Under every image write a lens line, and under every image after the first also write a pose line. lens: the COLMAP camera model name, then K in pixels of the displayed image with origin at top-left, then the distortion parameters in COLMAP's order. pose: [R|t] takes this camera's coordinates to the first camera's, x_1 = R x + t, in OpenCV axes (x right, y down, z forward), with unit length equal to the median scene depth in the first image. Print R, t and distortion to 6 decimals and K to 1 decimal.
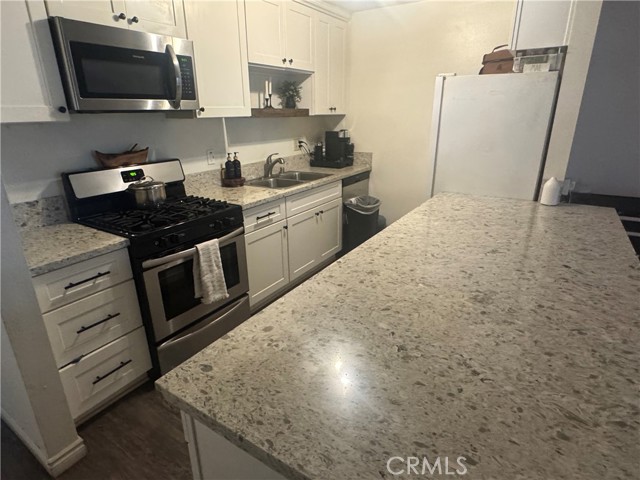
lens RADIAL K [[366.1, 0, 320.0], [0, 366.1, 240.0], [0, 0, 1]] dist [0.000204, -0.000354]
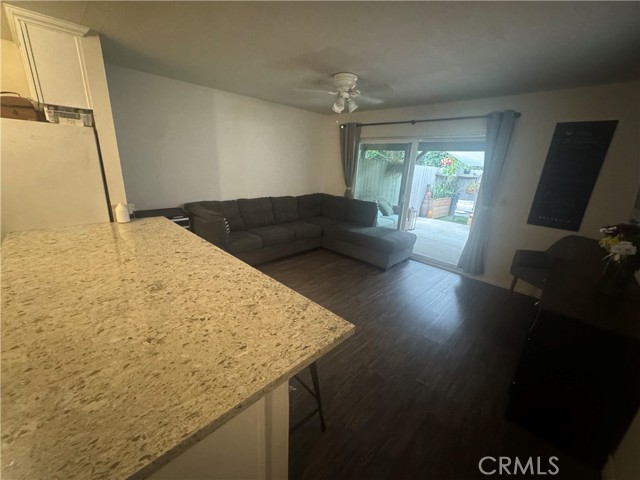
lens RADIAL K [[256.1, 0, 320.0], [0, 256.1, 240.0], [0, 0, 1]] dist [0.000537, 0.000045]
pose [[0.198596, -0.266041, 0.943282, -0.292443], [0.279084, 0.937958, 0.205782, -0.040856], [-0.939506, 0.222388, 0.260523, 0.070960]]
